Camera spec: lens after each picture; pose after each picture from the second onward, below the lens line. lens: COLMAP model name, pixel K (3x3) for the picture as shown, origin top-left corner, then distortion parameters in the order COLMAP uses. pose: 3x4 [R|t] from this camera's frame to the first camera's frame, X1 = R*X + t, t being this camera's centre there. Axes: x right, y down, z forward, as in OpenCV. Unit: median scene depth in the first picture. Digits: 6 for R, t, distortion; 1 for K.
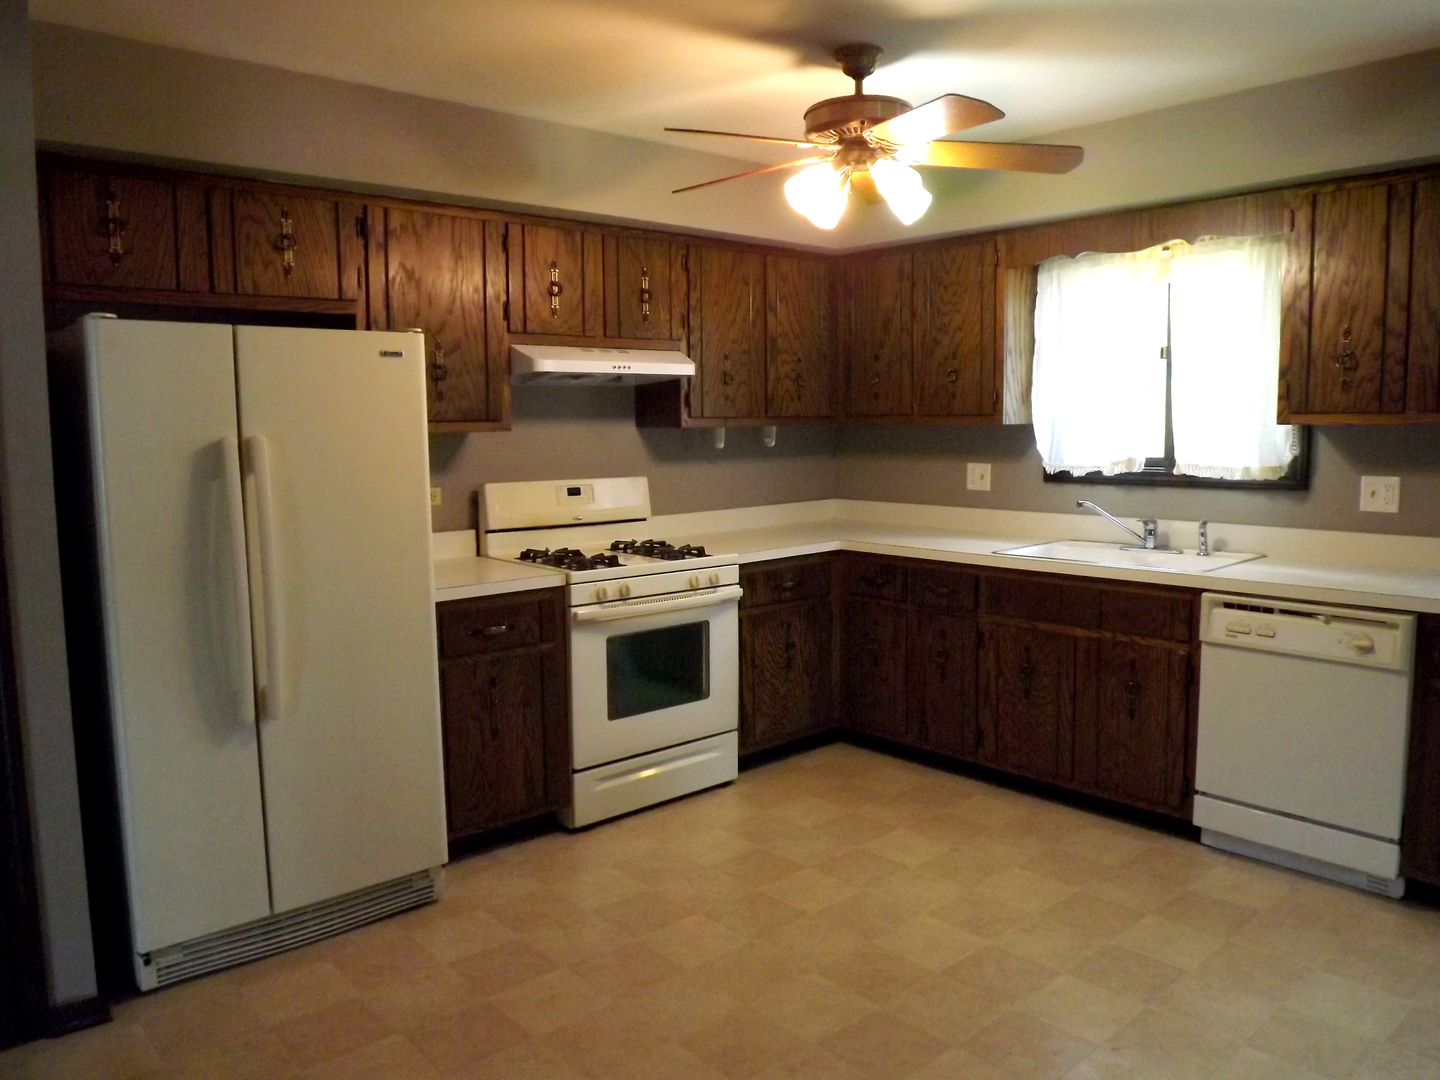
lens RADIAL K [[1062.2, 0, 720.0], [0, 1062.2, 540.0], [0, 0, 1]] dist [-0.042111, -0.000140]
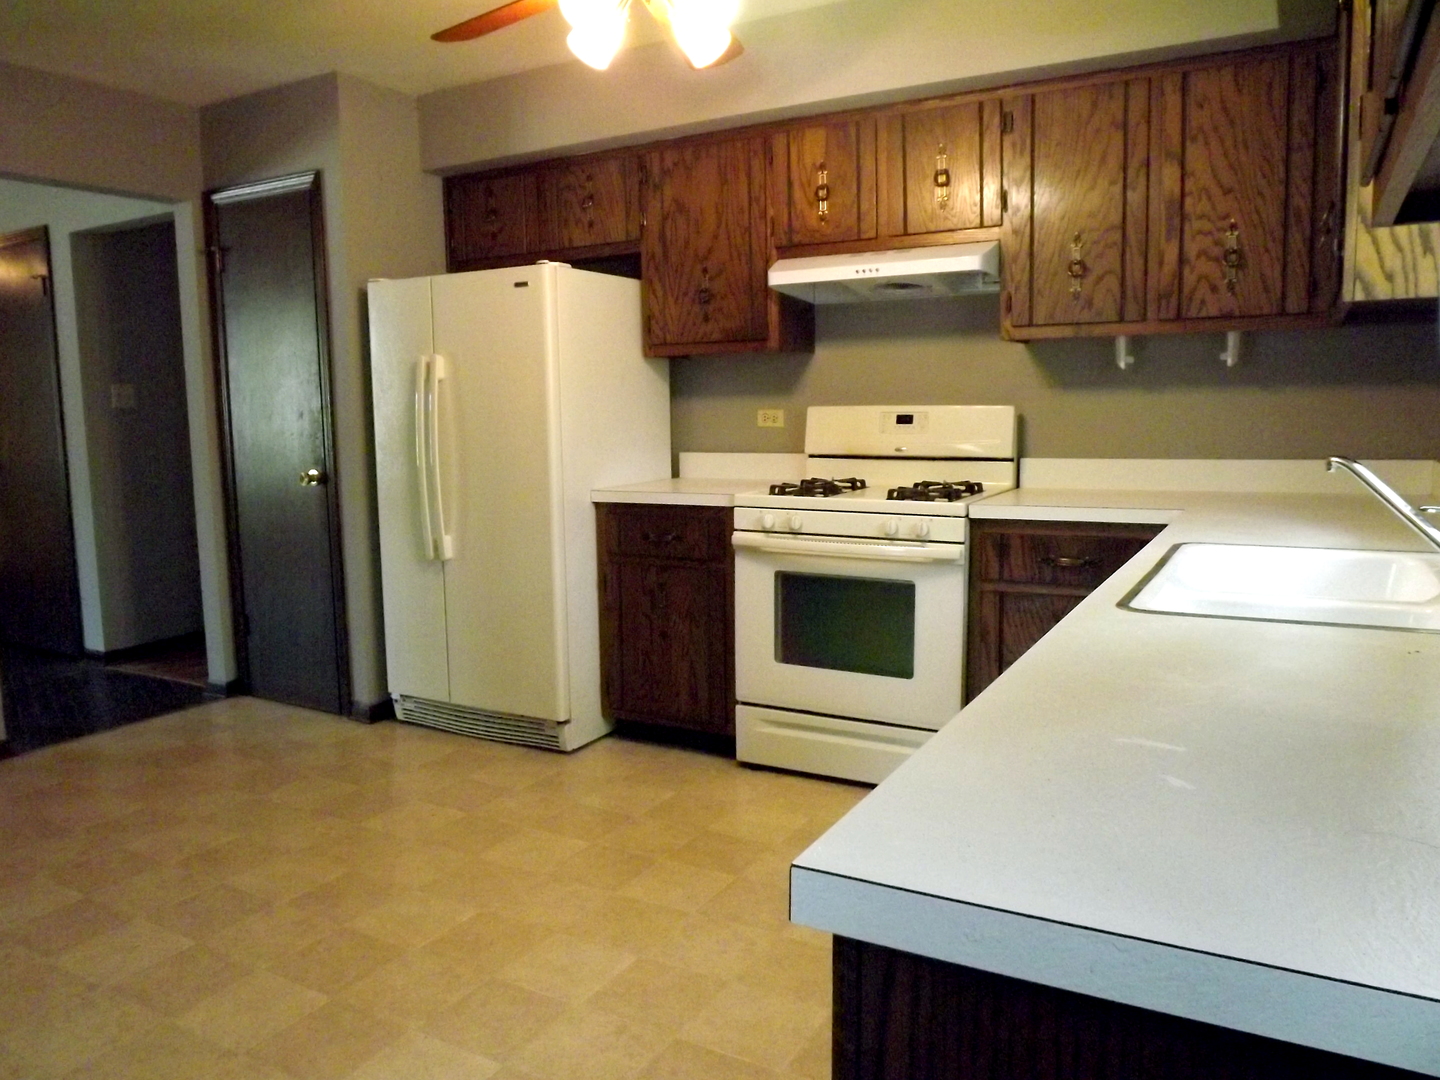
lens RADIAL K [[1062.2, 0, 720.0], [0, 1062.2, 540.0], [0, 0, 1]] dist [-0.042111, -0.000140]
pose [[0.326030, 0.122513, -0.937387, 0.736767], [-0.095567, 0.990759, 0.096250, -0.018721], [0.940517, 0.058203, 0.334725, 0.646057]]
